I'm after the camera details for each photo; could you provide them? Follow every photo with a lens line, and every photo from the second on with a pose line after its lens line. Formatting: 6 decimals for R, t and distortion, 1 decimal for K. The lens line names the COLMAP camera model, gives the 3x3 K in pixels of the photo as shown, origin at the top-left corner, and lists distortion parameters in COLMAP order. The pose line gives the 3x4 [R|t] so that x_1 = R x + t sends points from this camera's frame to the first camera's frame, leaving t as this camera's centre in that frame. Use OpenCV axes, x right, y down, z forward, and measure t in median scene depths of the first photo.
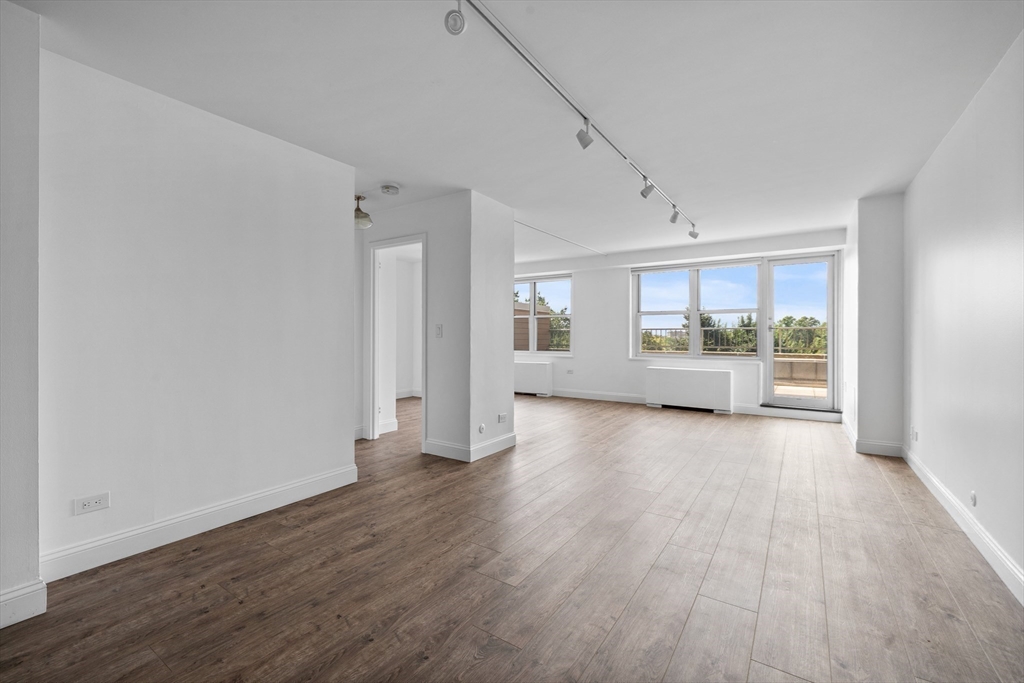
lens RADIAL K [[435.5, 0, 510.8], [0, 435.5, 339.2], [0, 0, 1]] dist [0.000682, 0.000219]
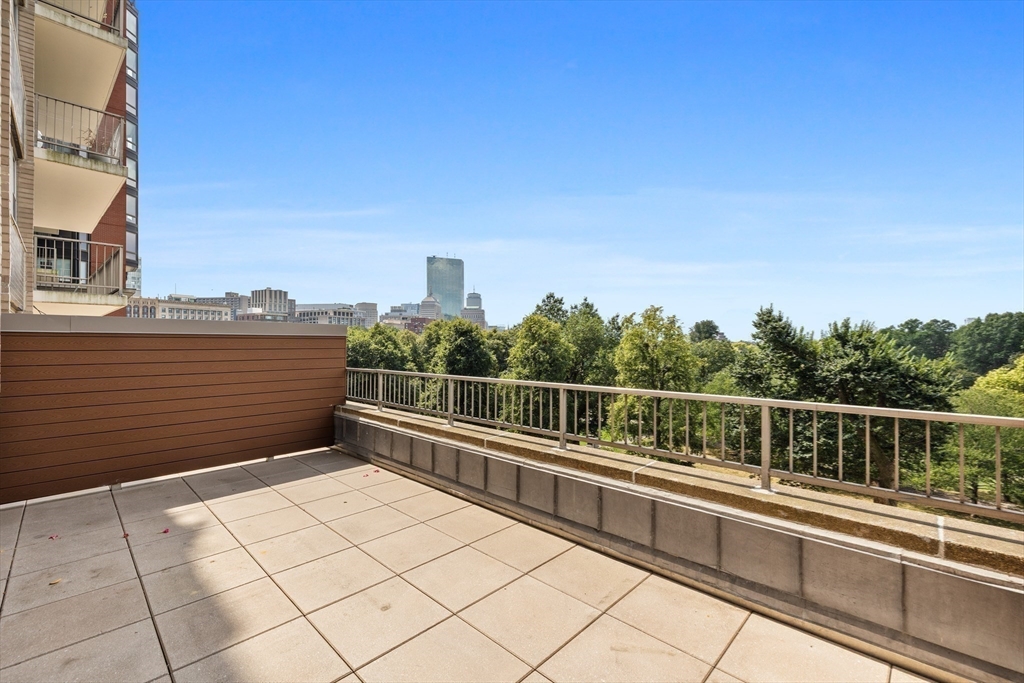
lens RADIAL K [[435.5, 0, 520.6], [0, 435.5, 342.7], [0, 0, 1]] dist [0.000682, 0.000219]
pose [[0.985724, -0.006231, -0.168256, 0.822257], [0.005052, 0.999960, -0.007432, -0.113844], [0.168296, 0.006476, 0.985715, 1.095320]]
